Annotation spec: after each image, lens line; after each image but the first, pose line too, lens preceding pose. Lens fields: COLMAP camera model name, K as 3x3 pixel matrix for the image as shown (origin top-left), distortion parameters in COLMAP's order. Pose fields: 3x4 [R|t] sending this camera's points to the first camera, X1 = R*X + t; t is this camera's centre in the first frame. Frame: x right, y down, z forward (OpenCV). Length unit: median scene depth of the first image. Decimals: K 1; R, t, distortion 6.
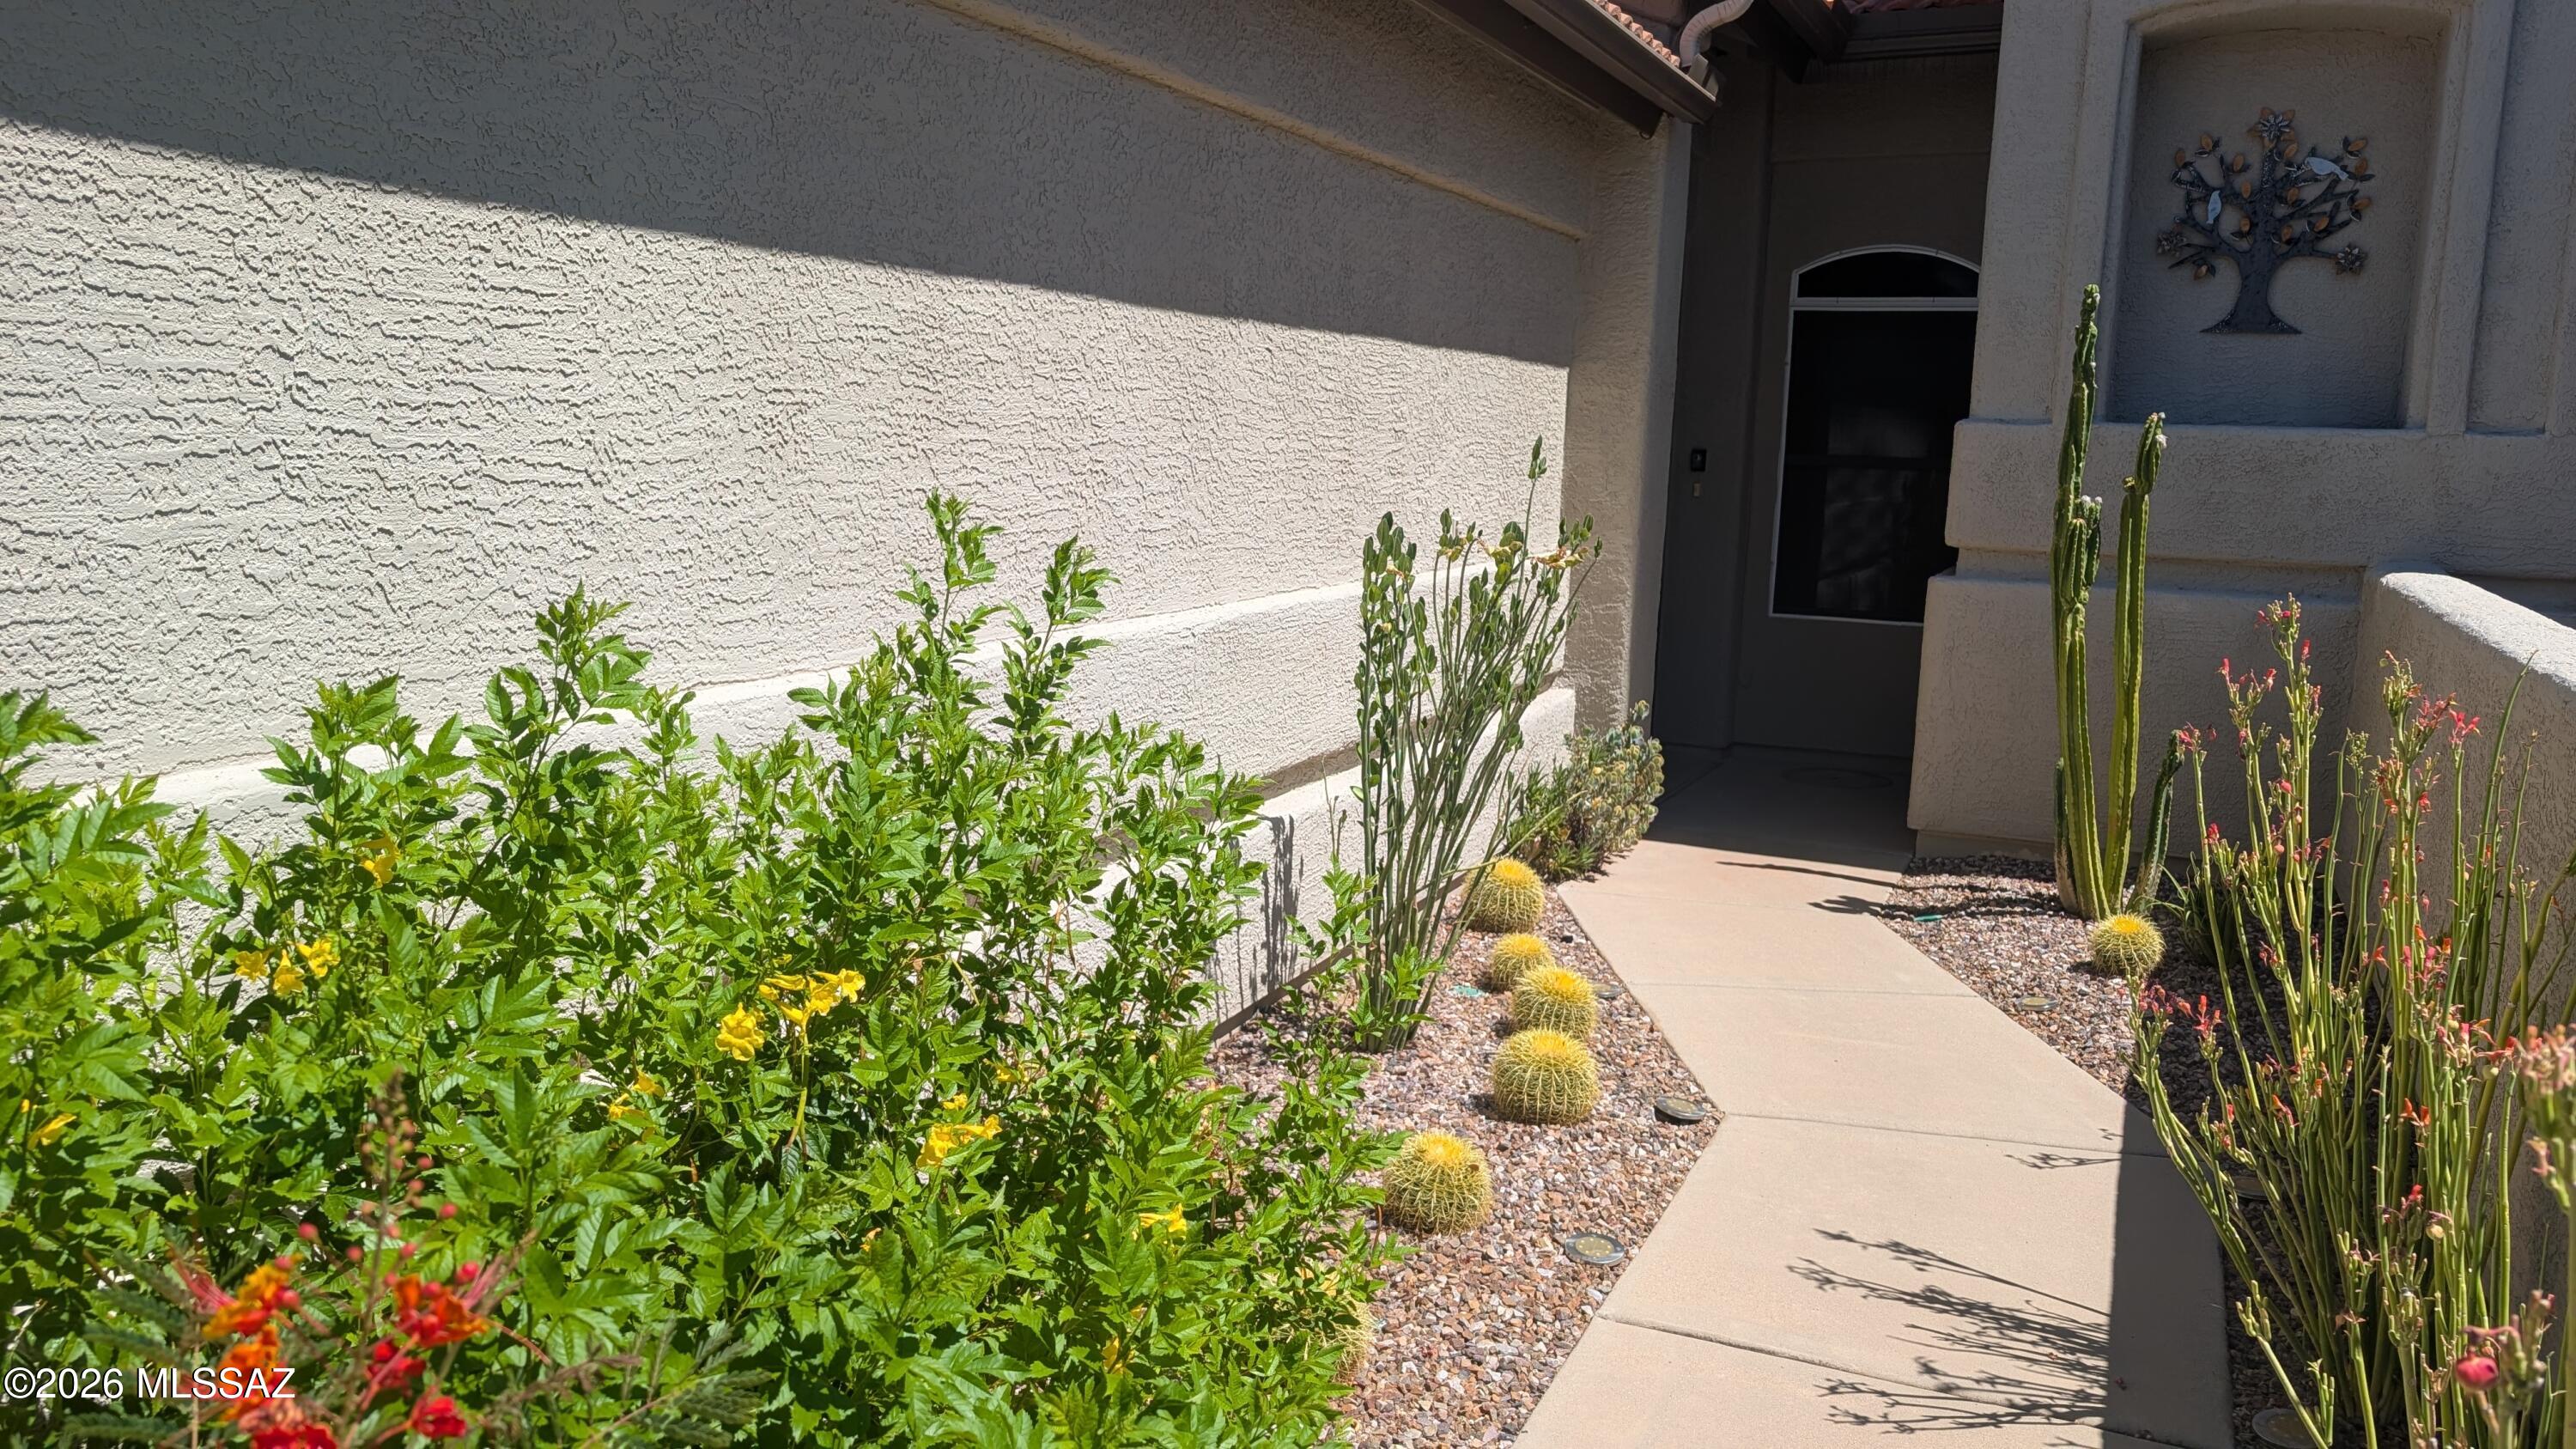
lens RADIAL K [[1880.1, 0, 1300.5], [0, 1880.1, 726.0], [0, 0, 1]] dist [0.006563, -0.000403]
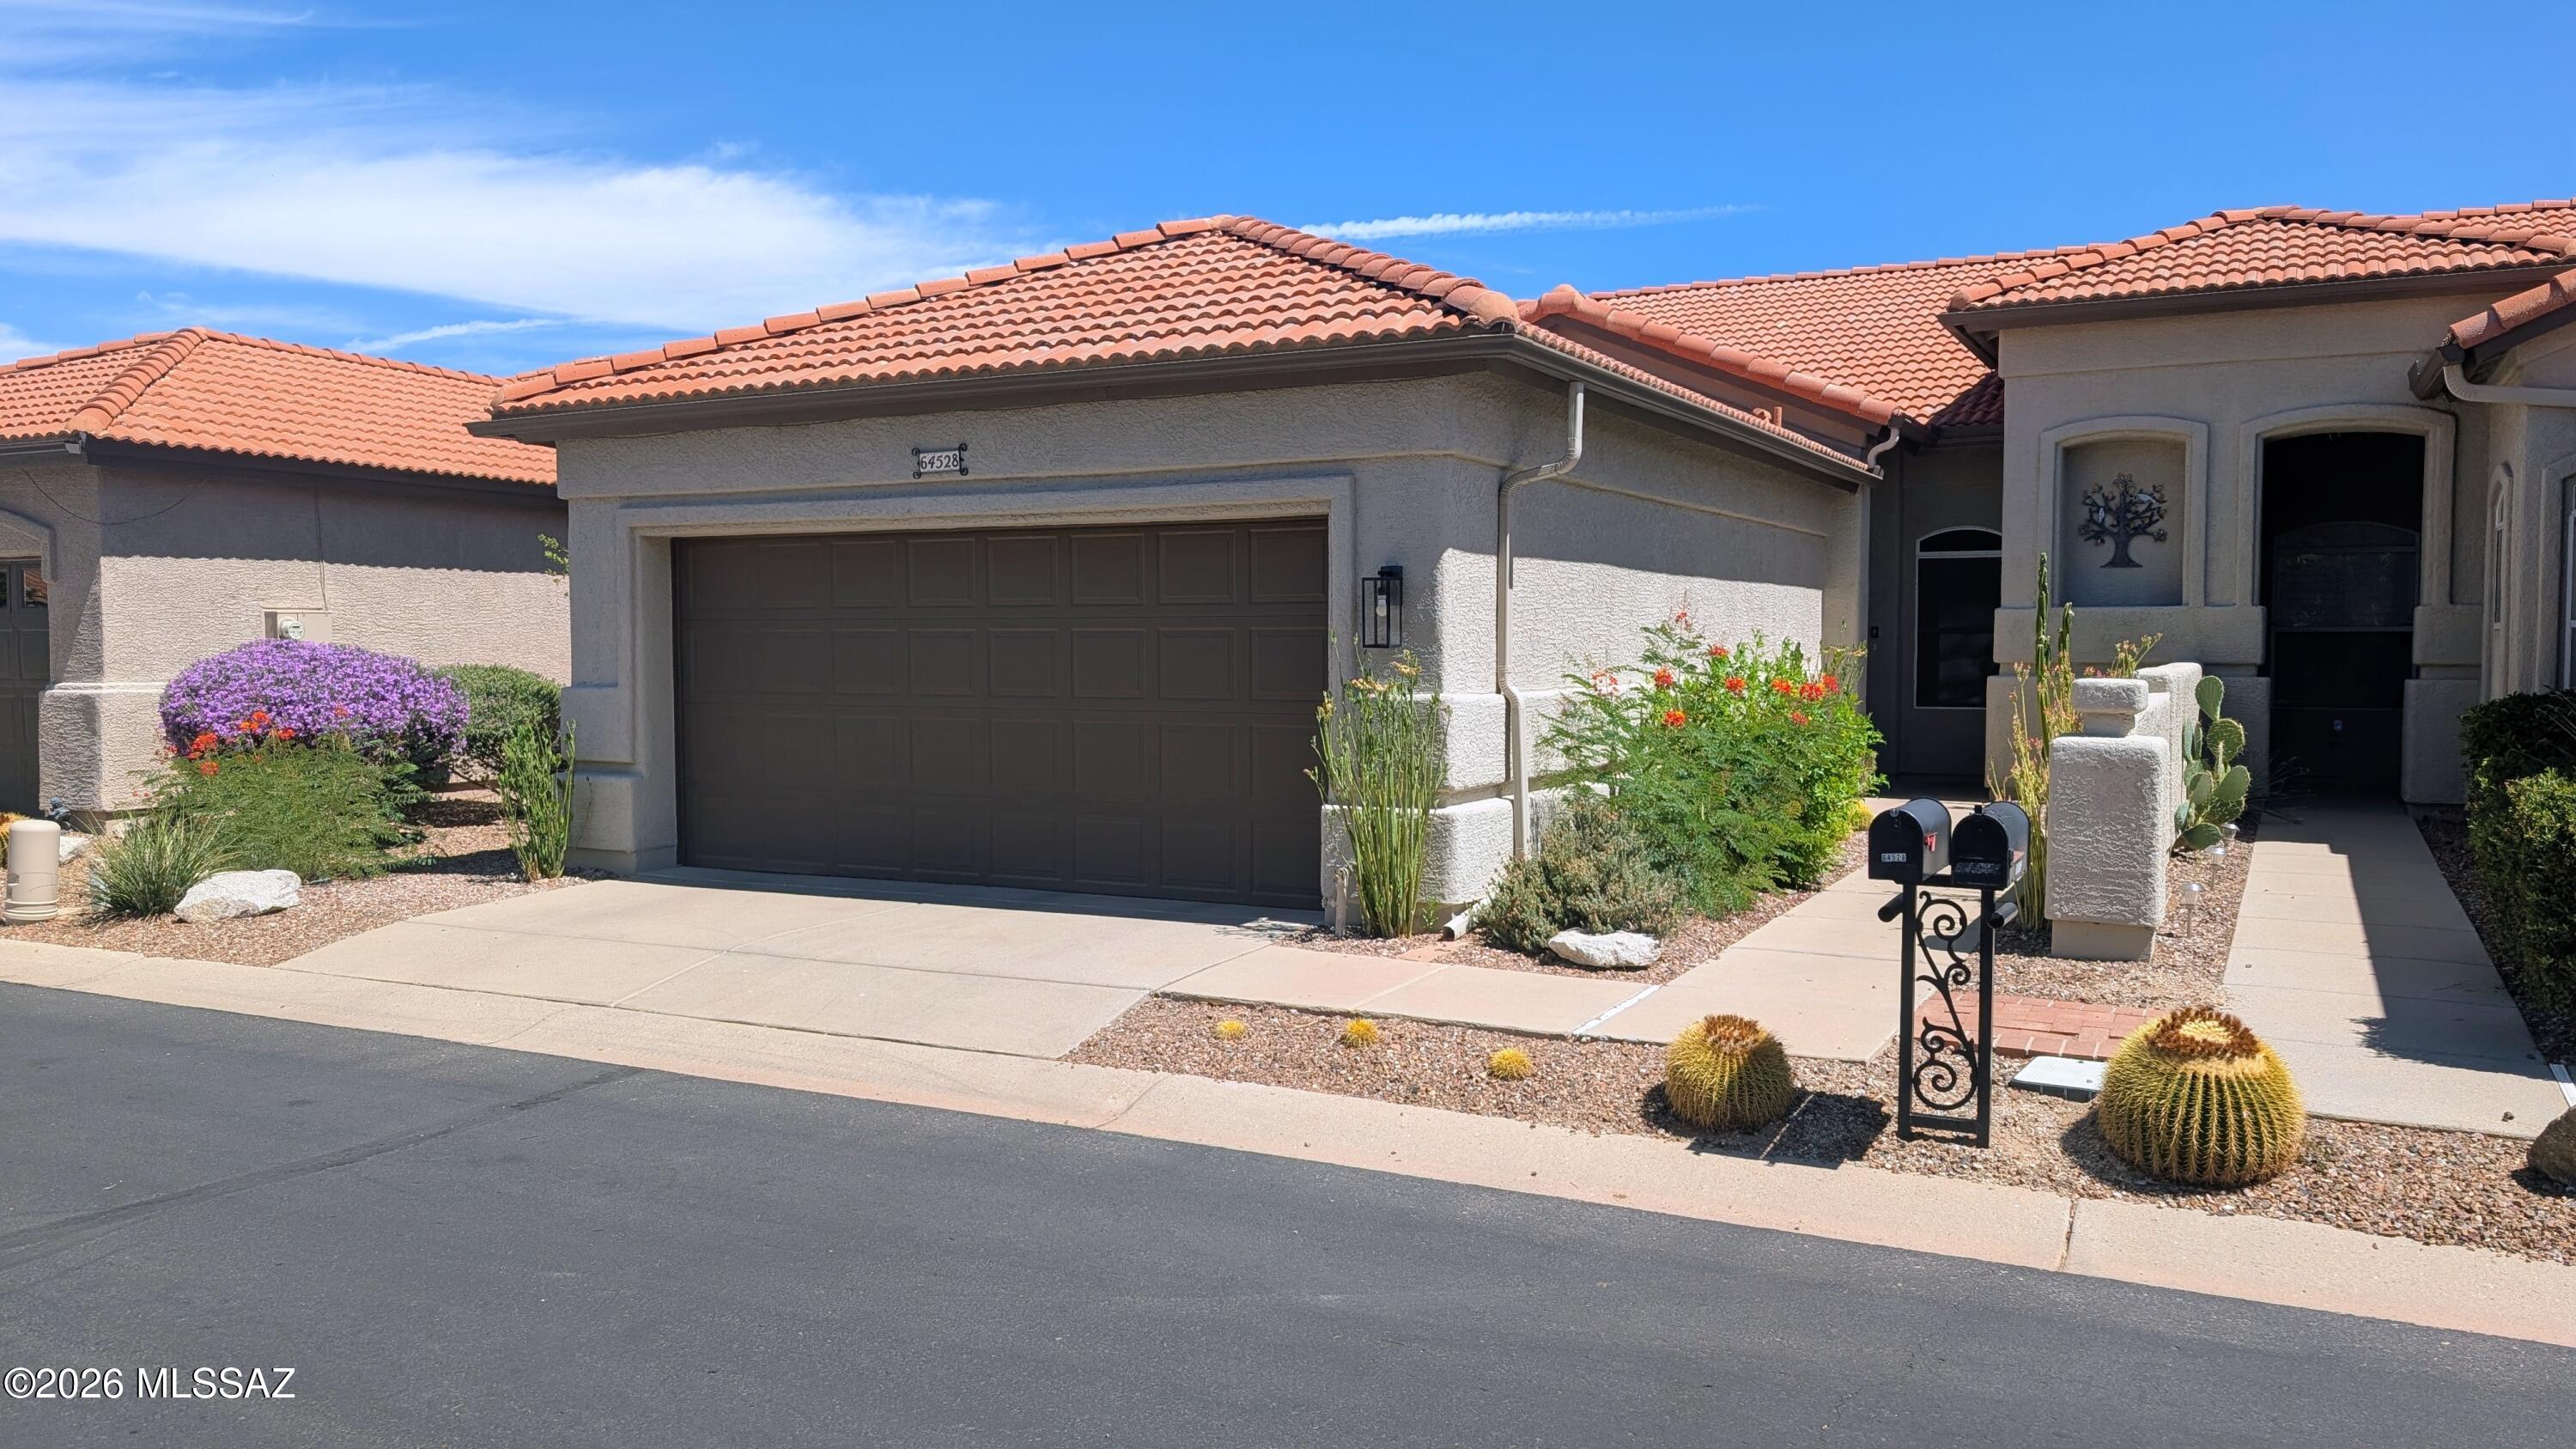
lens RADIAL K [[1880.1, 0, 1276.2], [0, 1880.1, 727.9], [0, 0, 1]] dist [0.006563, -0.000403]
pose [[0.996922, -0.025427, -0.074162, -0.371794], [0.016878, 0.993371, -0.113711, 0.237216], [0.076561, 0.112109, 0.990742, -1.372640]]
